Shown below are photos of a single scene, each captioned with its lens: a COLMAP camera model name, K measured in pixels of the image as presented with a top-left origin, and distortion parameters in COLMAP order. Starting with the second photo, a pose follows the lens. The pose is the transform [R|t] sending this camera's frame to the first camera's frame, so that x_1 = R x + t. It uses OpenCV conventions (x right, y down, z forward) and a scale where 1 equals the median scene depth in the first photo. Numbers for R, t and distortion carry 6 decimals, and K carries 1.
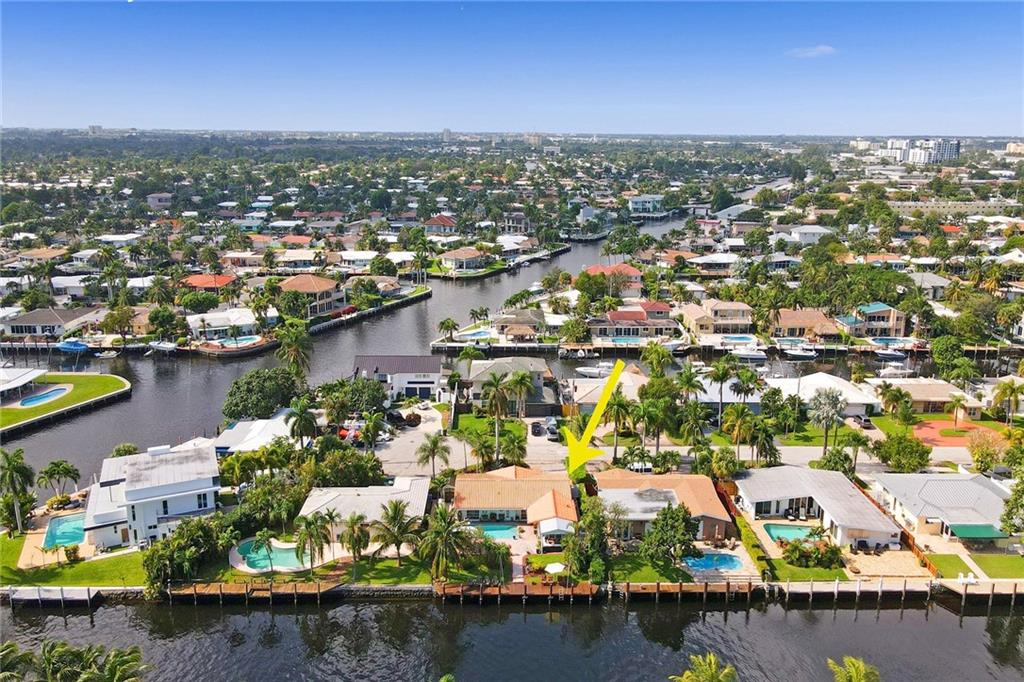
lens RADIAL K [[846.6, 0, 512.0], [0, 846.6, 341.0], [0, 0, 1]] dist [0.009758, 0.003501]
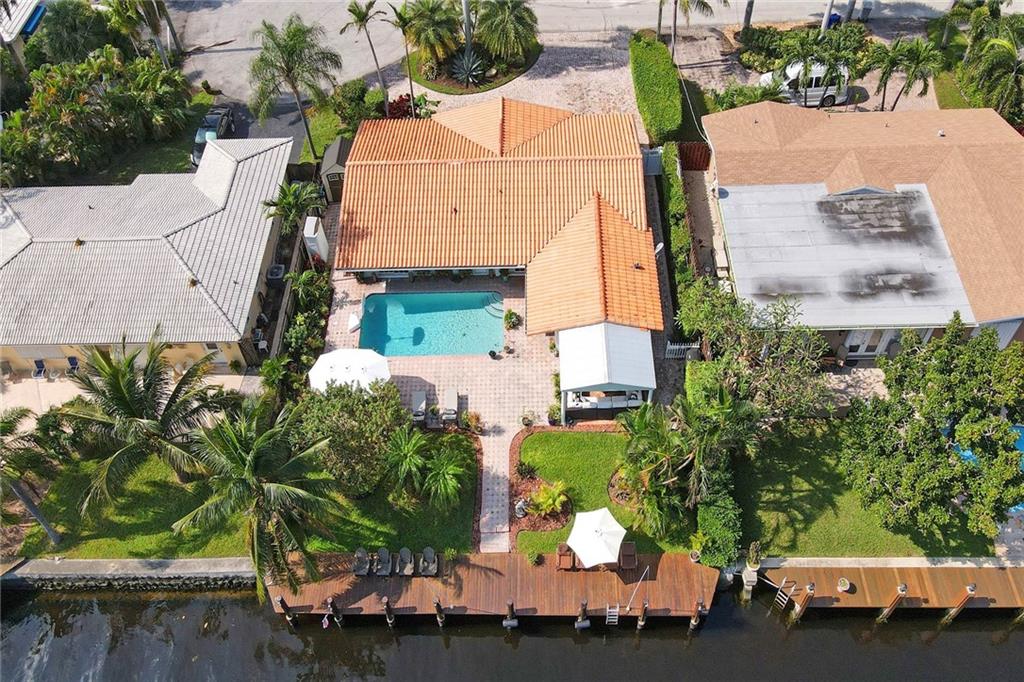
lens RADIAL K [[846.6, 0, 512.0], [0, 846.6, 341.0], [0, 0, 1]] dist [0.009758, 0.003501]
pose [[0.998538, -0.007928, -0.053461, 0.034065], [0.039679, 0.779154, 0.625575, -0.013867], [0.036695, -0.626782, 0.778330, 0.755688]]
